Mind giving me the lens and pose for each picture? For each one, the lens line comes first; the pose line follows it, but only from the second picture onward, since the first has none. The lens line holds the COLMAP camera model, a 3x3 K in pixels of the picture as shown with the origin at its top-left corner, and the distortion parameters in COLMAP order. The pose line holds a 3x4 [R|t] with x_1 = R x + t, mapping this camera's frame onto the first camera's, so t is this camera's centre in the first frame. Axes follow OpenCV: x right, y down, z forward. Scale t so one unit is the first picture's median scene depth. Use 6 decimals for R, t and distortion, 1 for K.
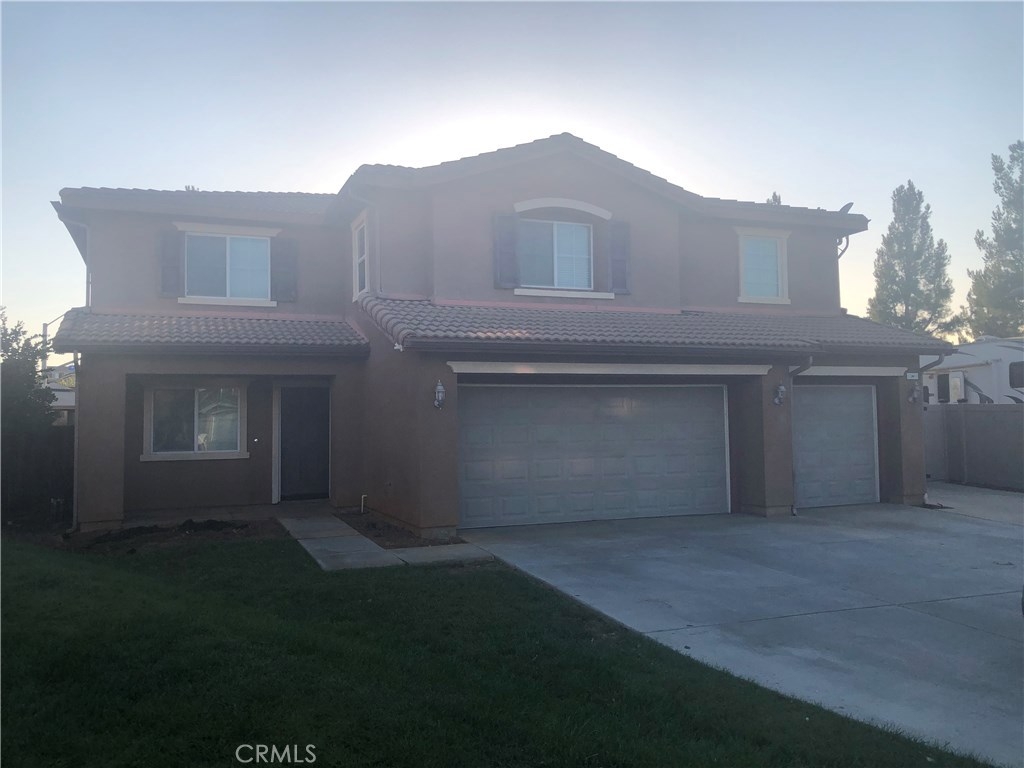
lens RADIAL K [[840.0, 0, 512.0], [0, 840.0, 384.0], [0, 0, 1]] dist [-0.002544, 0.014228]
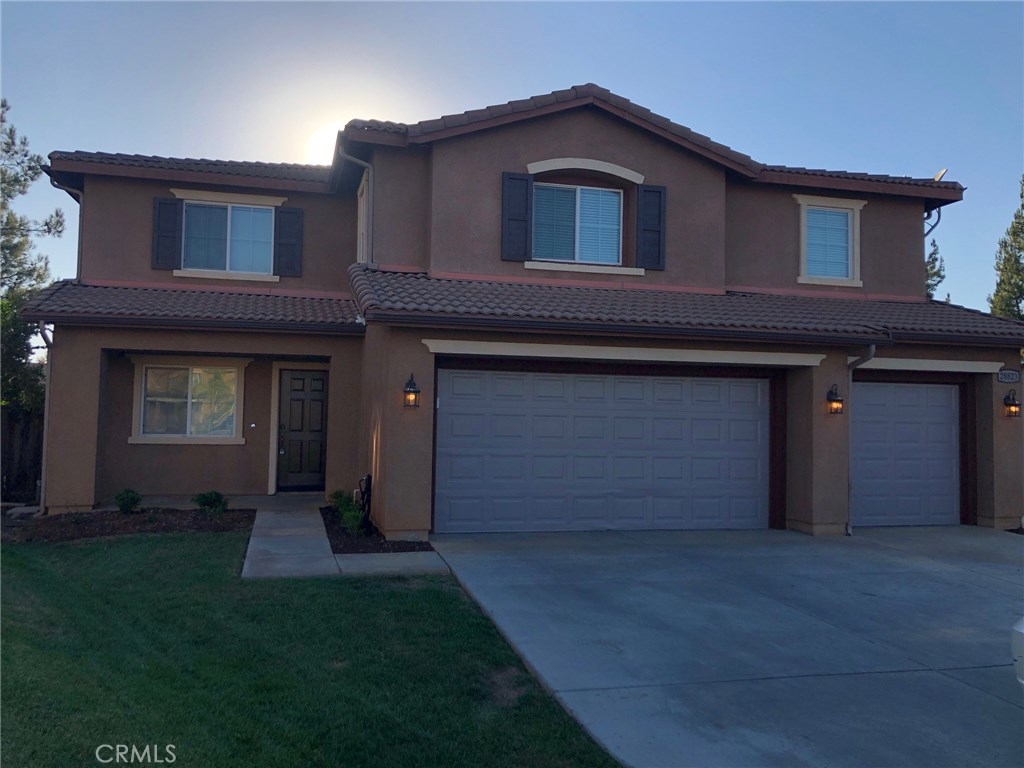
lens RADIAL K [[840.0, 0, 512.0], [0, 840.0, 384.0], [0, 0, 1]] dist [-0.002544, 0.014228]
pose [[0.991949, 0.026111, -0.123916, 0.096574], [-0.025718, 0.999658, 0.004769, 0.010059], [0.123999, -0.001544, 0.992281, 0.121737]]
